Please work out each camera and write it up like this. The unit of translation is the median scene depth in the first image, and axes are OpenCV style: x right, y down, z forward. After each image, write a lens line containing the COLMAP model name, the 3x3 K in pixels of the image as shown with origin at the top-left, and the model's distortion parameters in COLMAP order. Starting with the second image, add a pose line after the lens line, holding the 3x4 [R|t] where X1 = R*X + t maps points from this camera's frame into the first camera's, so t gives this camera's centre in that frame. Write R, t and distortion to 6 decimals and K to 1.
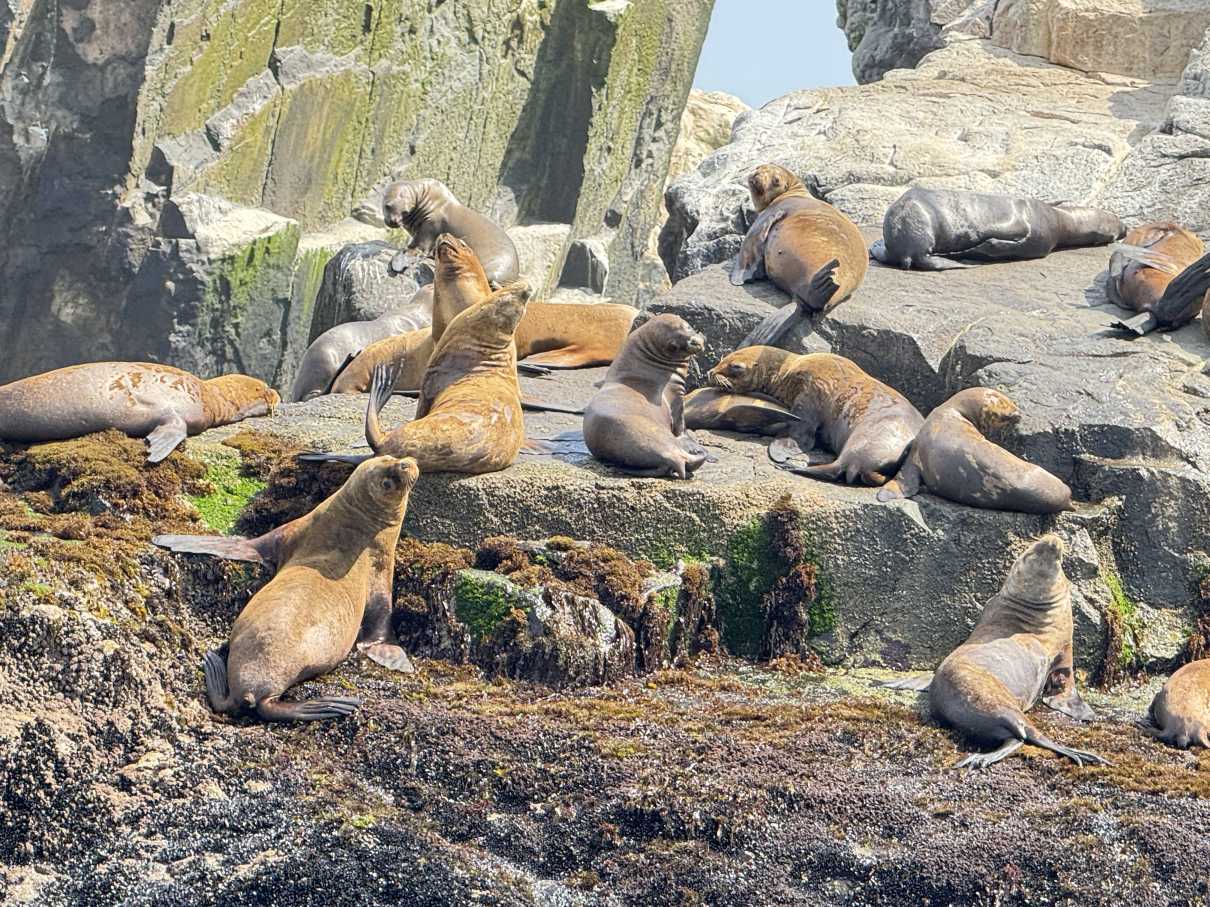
lens RADIAL K [[6268.1, 0, 605.3], [0, 6268.1, 453.3], [0, 0, 1]] dist [0.102742, 0.000000]
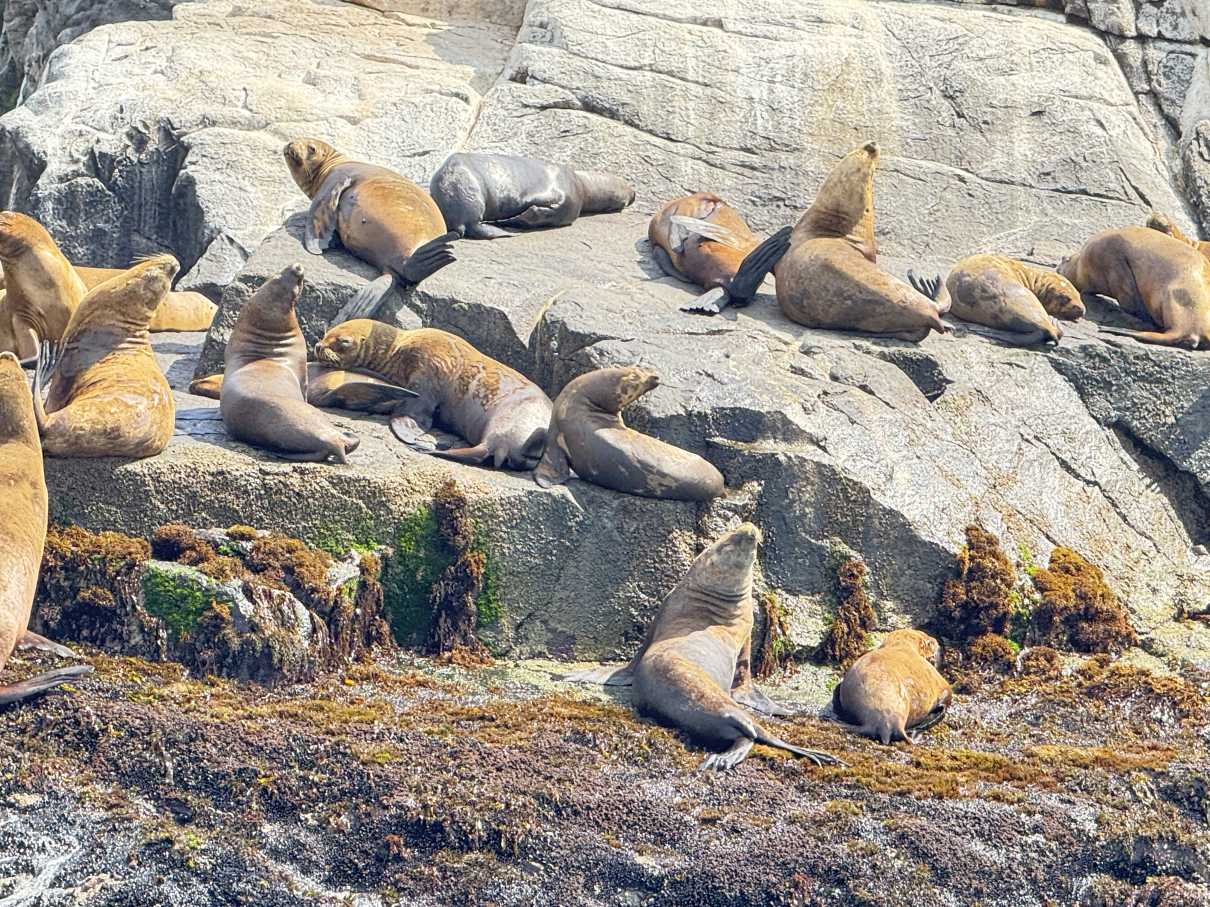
lens RADIAL K [[6268.1, 0, 604.5], [0, 6268.1, 453.7], [0, 0, 1]] dist [0.102742, 0.000000]
pose [[0.962288, 0.004592, 0.271995, -0.212056], [-0.011538, 0.999647, 0.023944, -0.021082], [-0.271789, -0.026179, 0.962001, 0.061487]]
